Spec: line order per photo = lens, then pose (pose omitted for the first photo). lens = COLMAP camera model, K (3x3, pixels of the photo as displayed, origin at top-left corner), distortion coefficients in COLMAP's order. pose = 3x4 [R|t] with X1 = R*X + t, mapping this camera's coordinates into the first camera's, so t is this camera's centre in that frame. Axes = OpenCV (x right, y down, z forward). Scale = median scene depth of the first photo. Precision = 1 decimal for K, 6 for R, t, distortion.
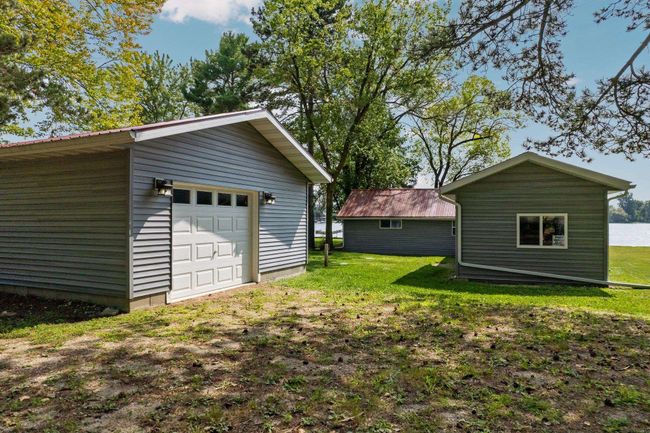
lens RADIAL K [[401.1, 0, 325.0], [0, 401.1, 216.5], [0, 0, 1]] dist [-0.000640, -0.000046]
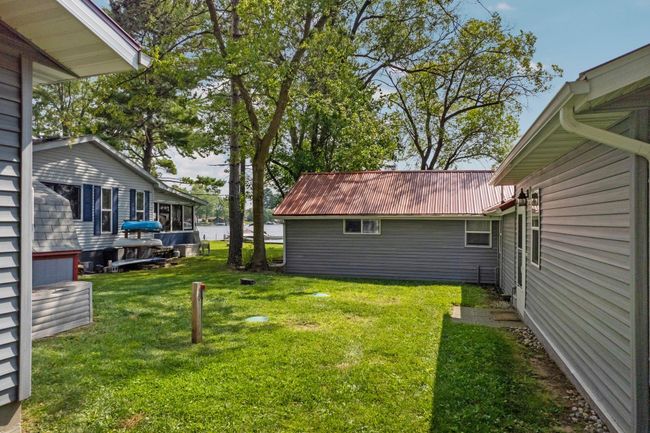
lens RADIAL K [[401.1, 0, 325.0], [0, 401.1, 216.5], [0, 0, 1]] dist [-0.000640, -0.000046]
pose [[0.997128, -0.001419, 0.075717, 0.047400], [0.001525, 0.999998, -0.001343, 0.003411], [-0.075715, 0.001455, 0.997128, 0.303986]]
